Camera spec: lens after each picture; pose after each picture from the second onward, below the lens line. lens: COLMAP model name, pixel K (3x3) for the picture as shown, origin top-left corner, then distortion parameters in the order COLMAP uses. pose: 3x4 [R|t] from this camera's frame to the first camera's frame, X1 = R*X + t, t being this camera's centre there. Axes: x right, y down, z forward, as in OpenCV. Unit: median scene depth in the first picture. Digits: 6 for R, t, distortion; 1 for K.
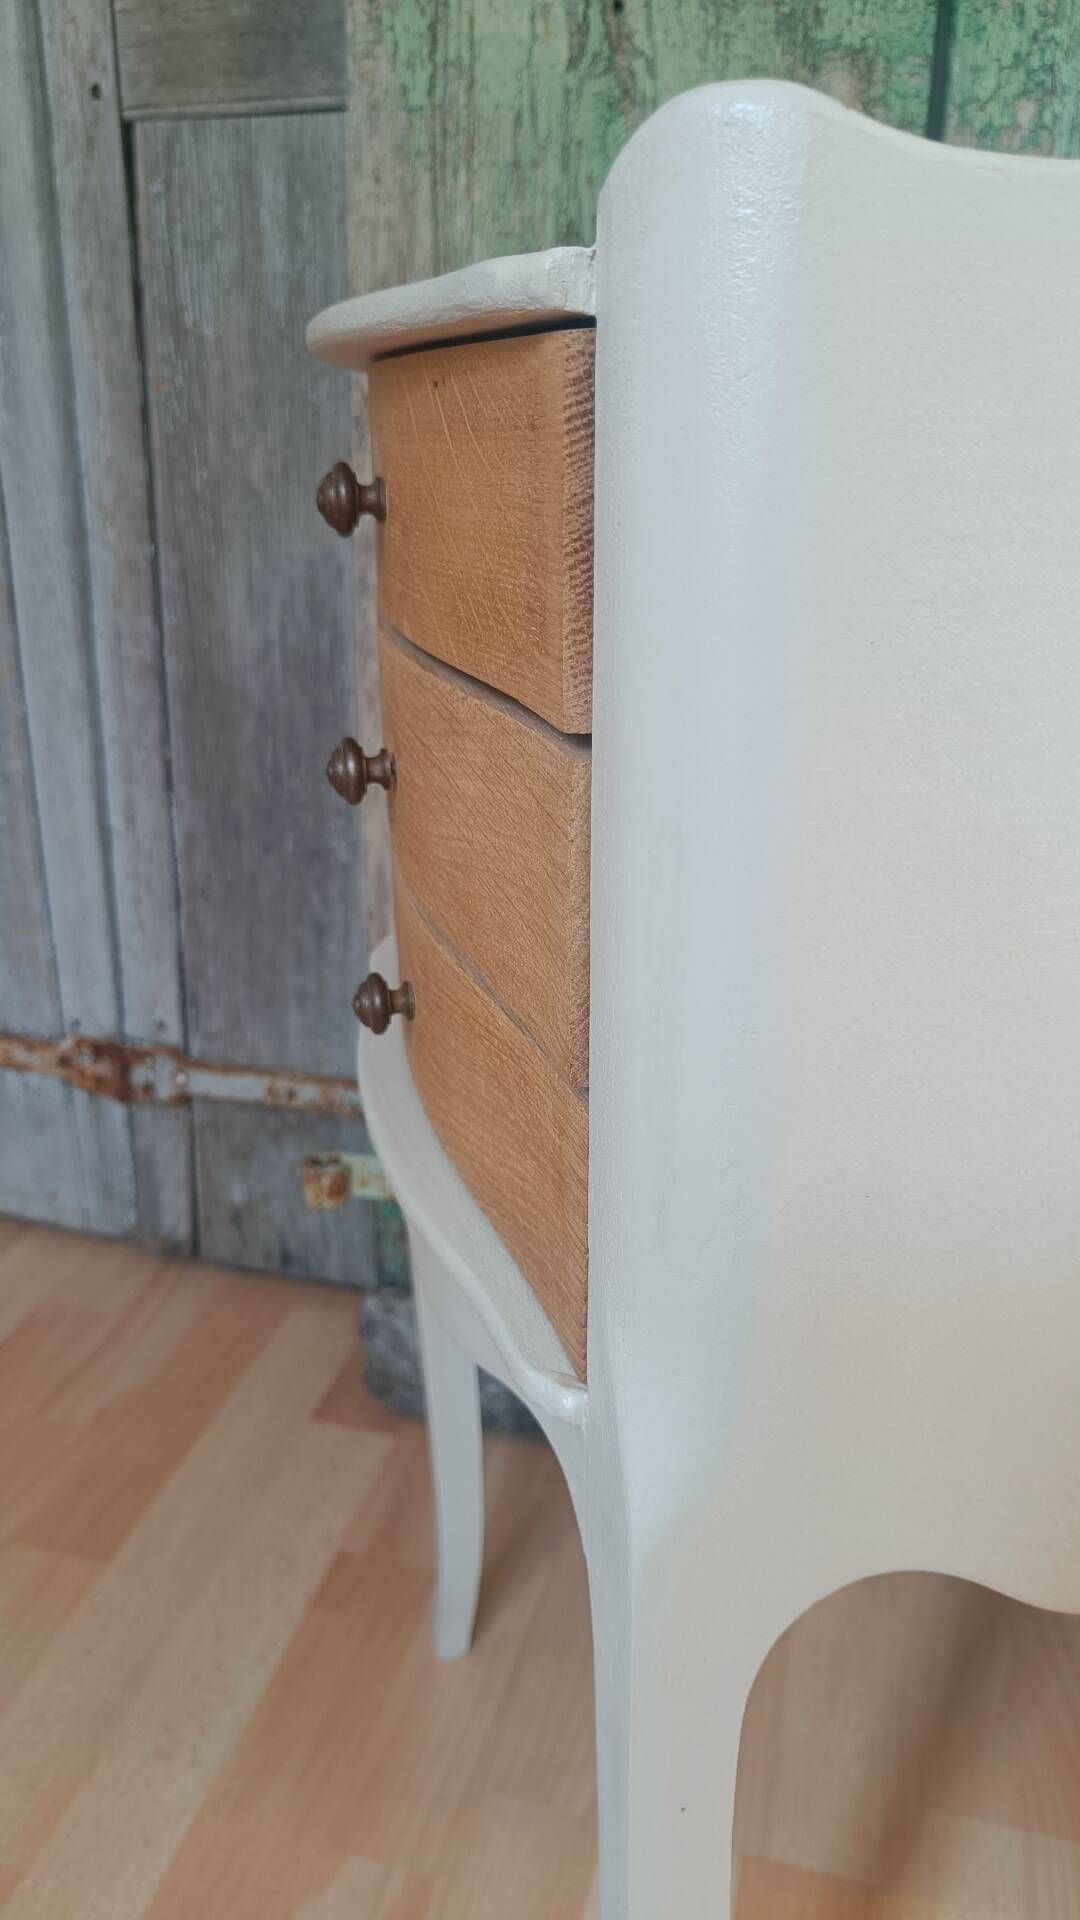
lens RADIAL K [[1397.8, 0, 546.2], [0, 1397.8, 941.8], [0, 0, 1]] dist [-0.010600, 0.008012]
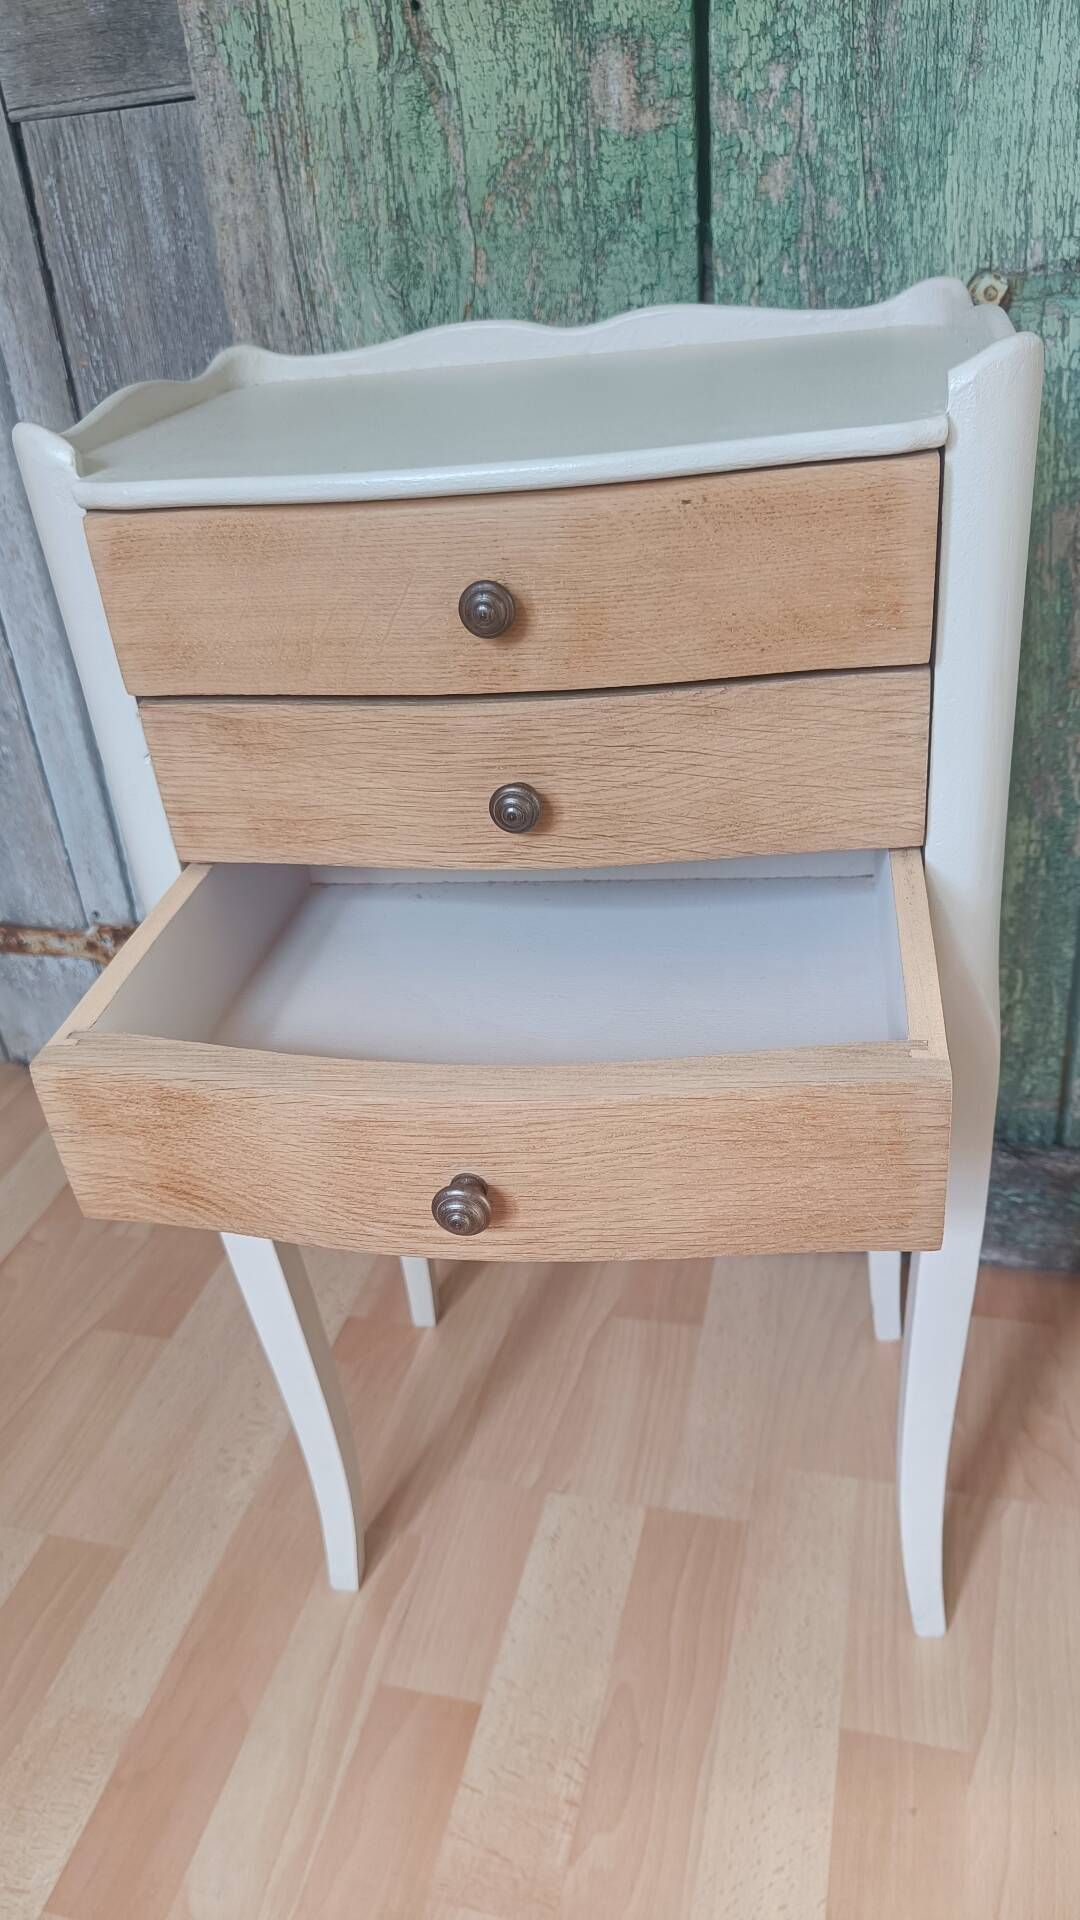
lens RADIAL K [[1395.4, 0, 536.2], [0, 1395.4, 966.6], [0, 0, 1]] dist [-0.002599, 0.001140]
pose [[0.994787, -0.085078, -0.056220, 0.125402], [0.093202, 0.982265, 0.162693, -0.071946], [0.041381, -0.167084, 0.985074, -0.201545]]
